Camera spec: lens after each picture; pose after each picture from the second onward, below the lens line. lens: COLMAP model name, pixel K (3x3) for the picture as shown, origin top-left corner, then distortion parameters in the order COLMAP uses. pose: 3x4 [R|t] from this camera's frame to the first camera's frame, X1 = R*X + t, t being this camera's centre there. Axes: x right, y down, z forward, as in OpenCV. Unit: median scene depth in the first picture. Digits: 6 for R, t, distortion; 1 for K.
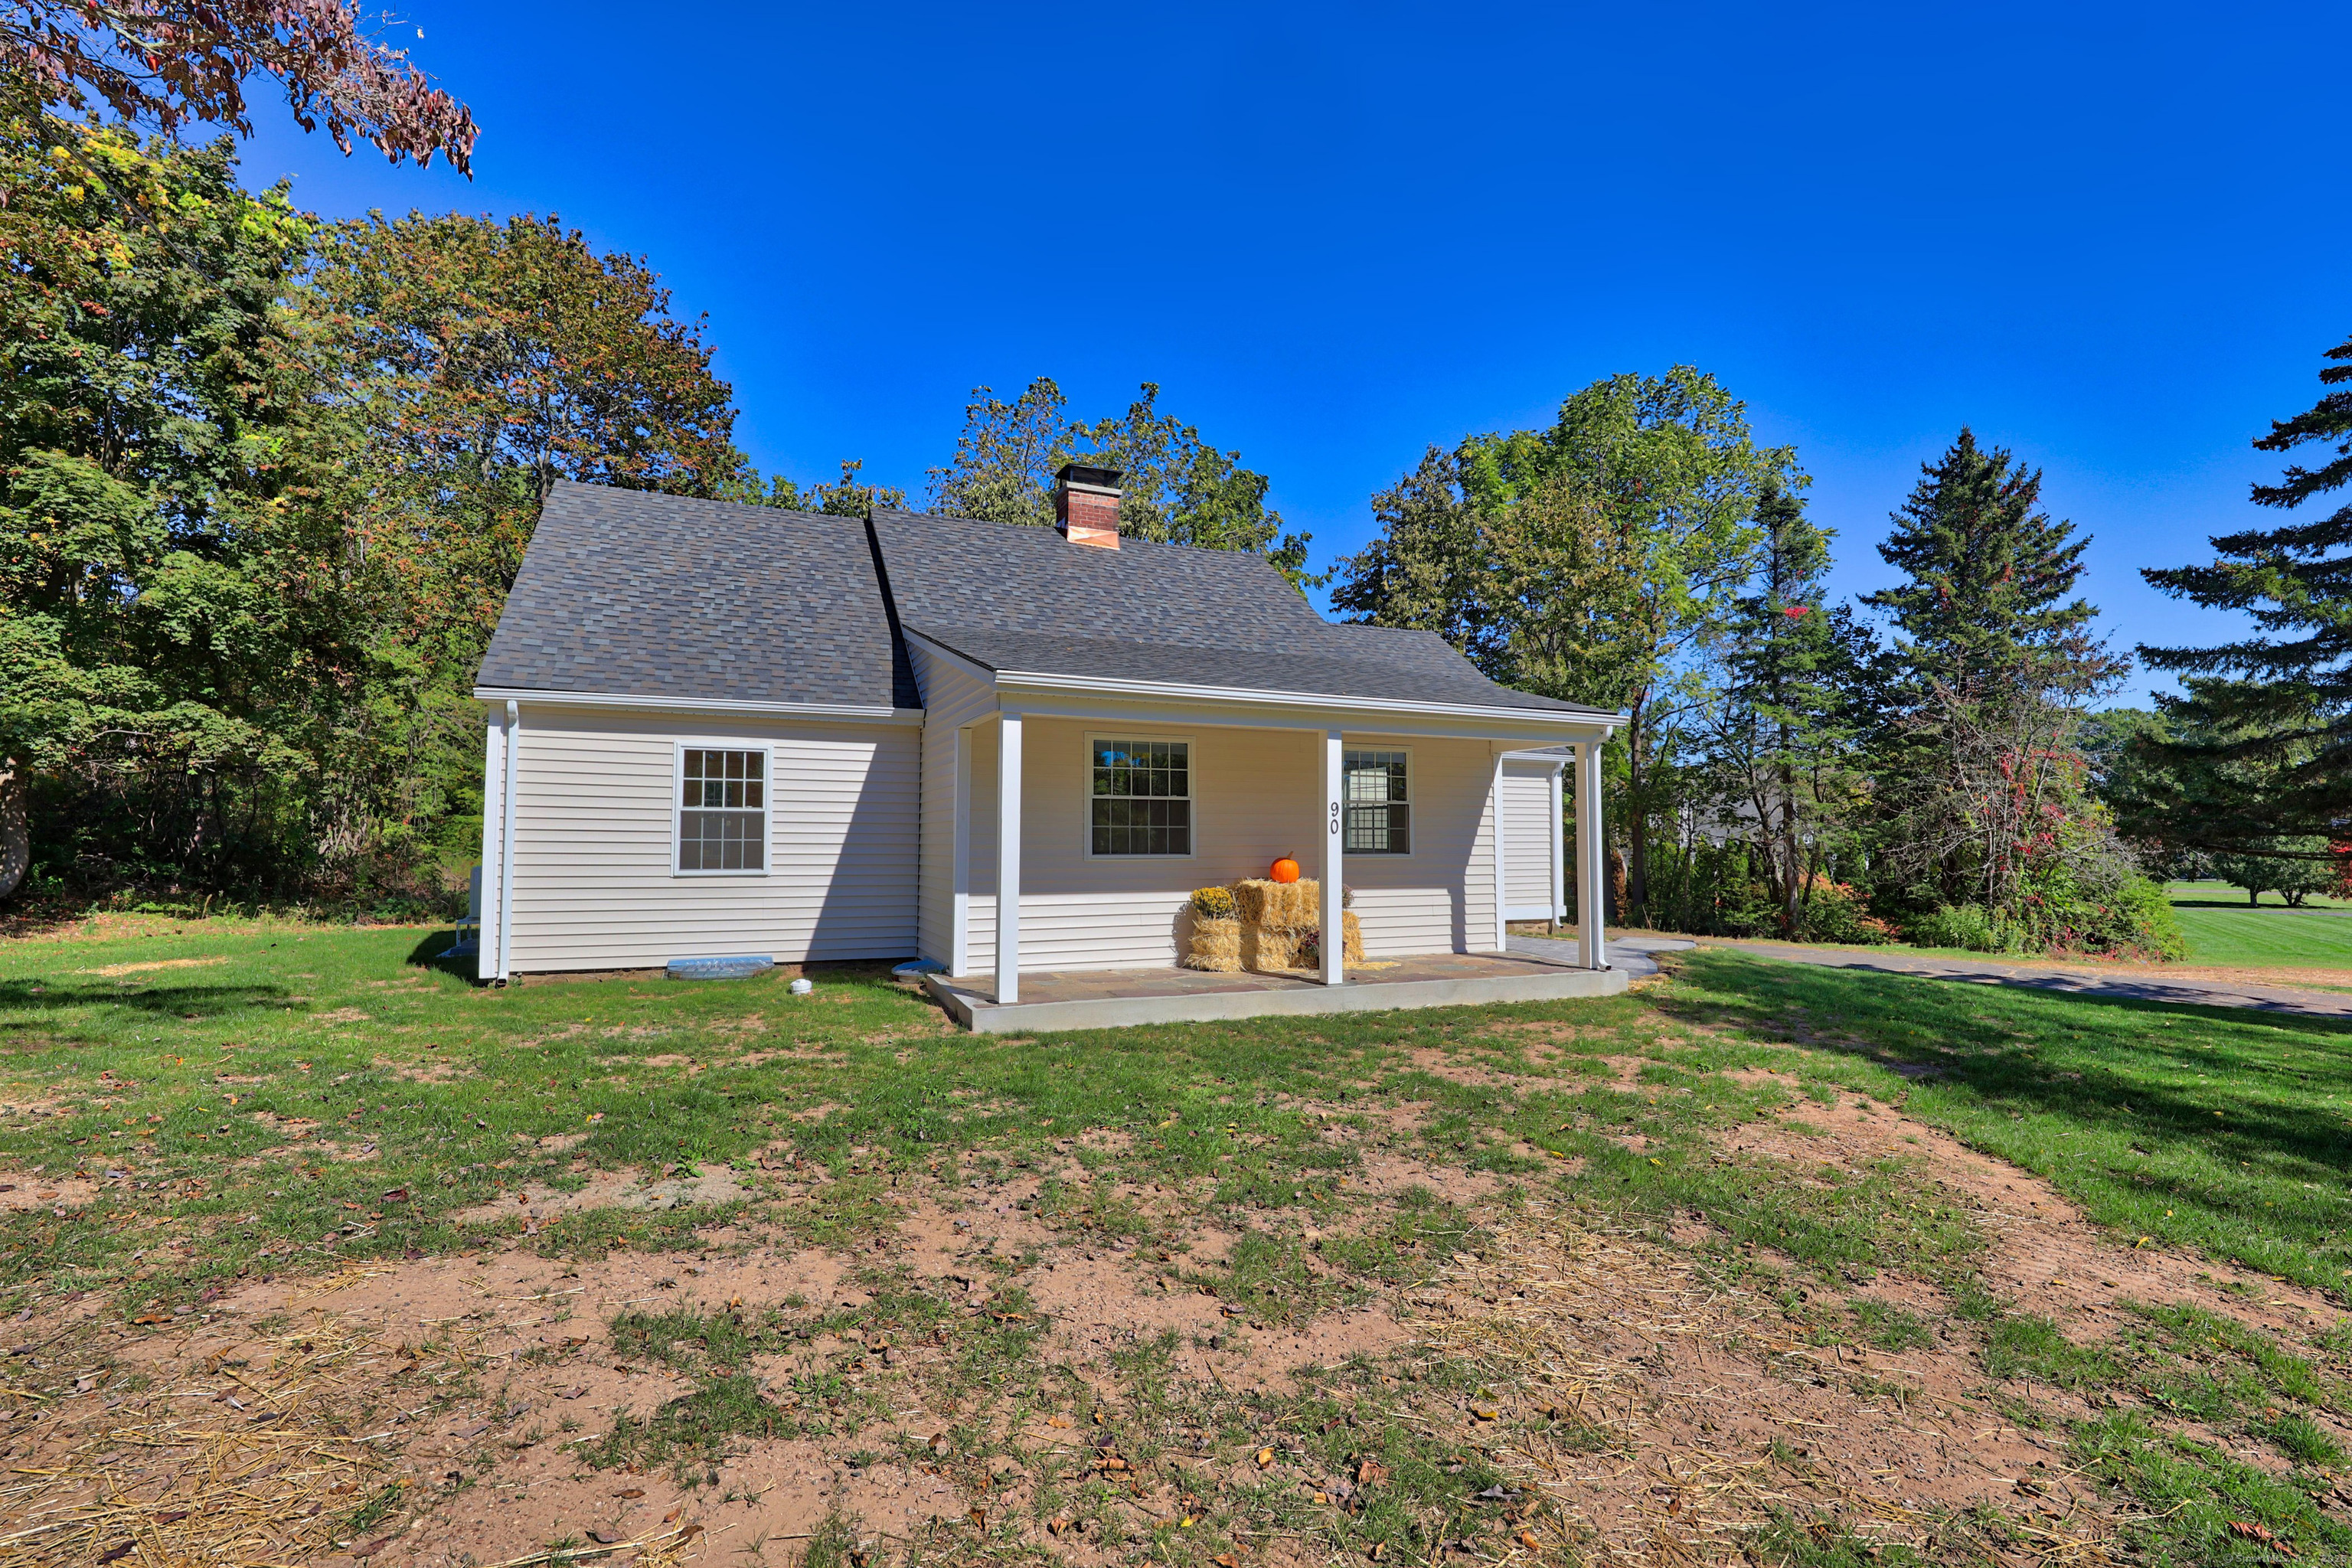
lens RADIAL K [[1090.6, 0, 1176.2], [0, 1090.6, 794.7], [0, 0, 1]] dist [0.004887, 0.000161]
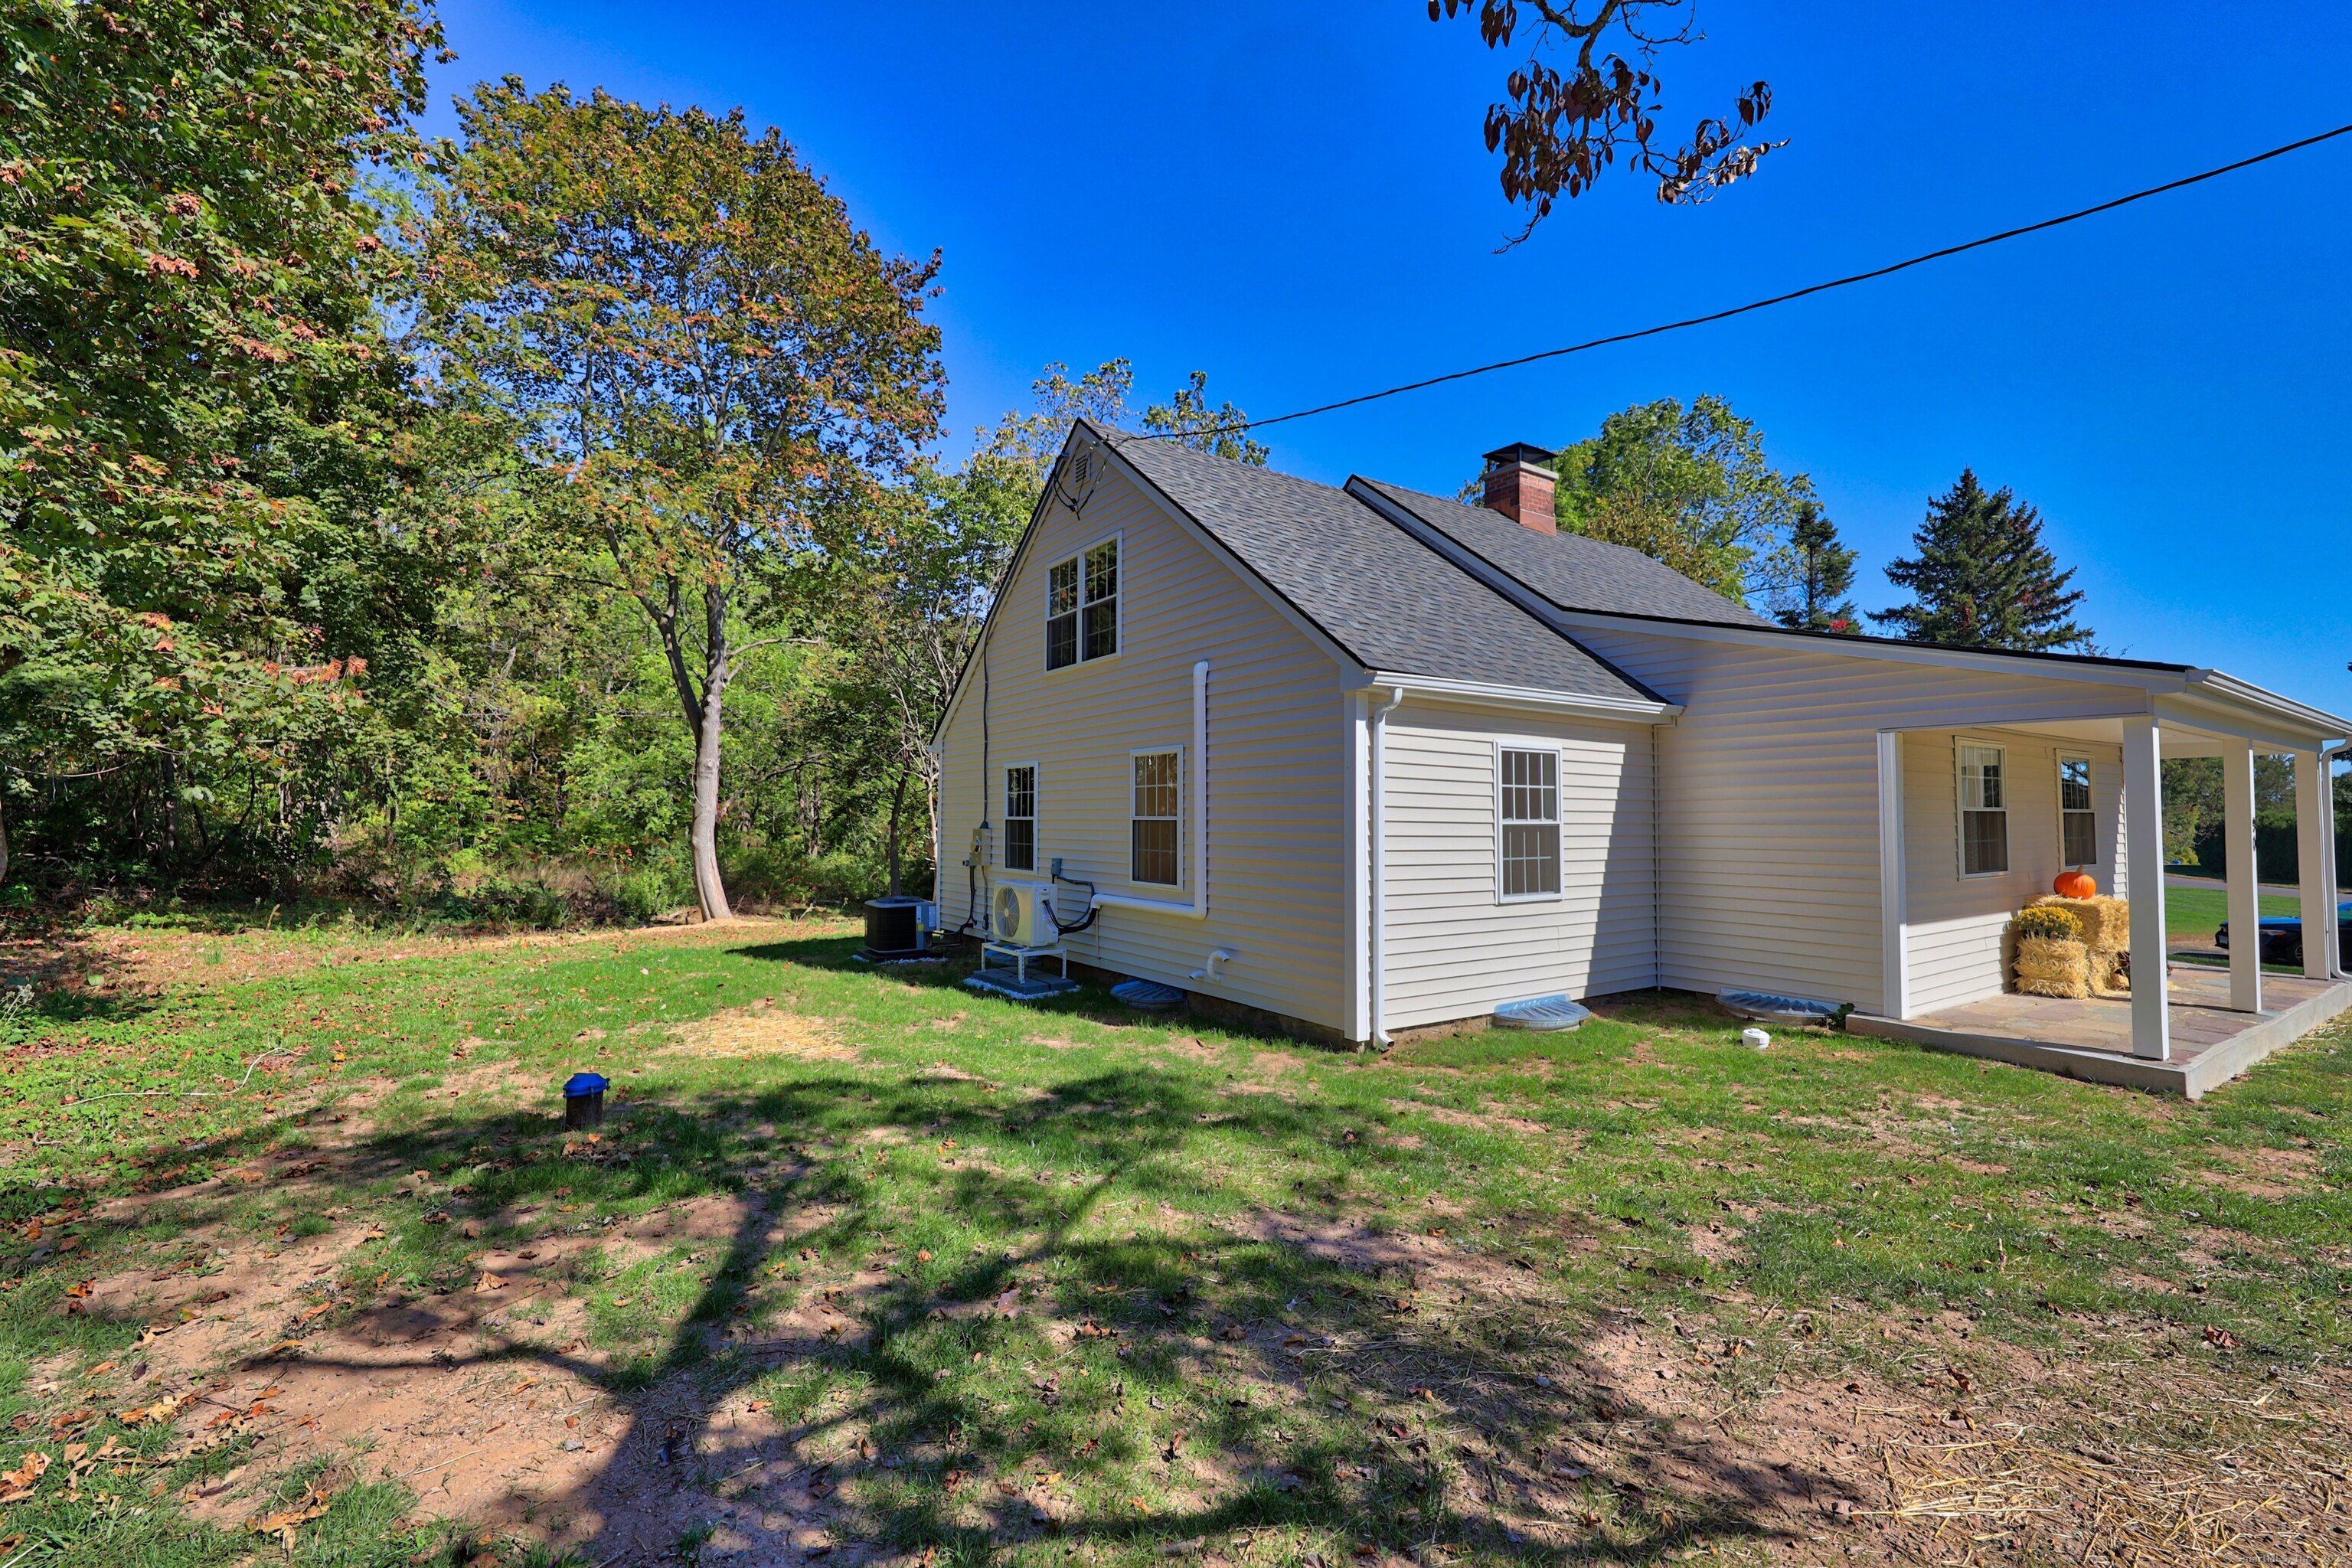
lens RADIAL K [[1025.2, 0, 1176.0], [0, 1025.2, 781.1], [0, 0, 1]] dist [0.001700, 0.000022]
pose [[0.982965, 0.005539, 0.183709, -0.778290], [-0.006128, 0.999978, 0.002639, -0.017147], [-0.183690, -0.003720, 0.982977, 0.262273]]
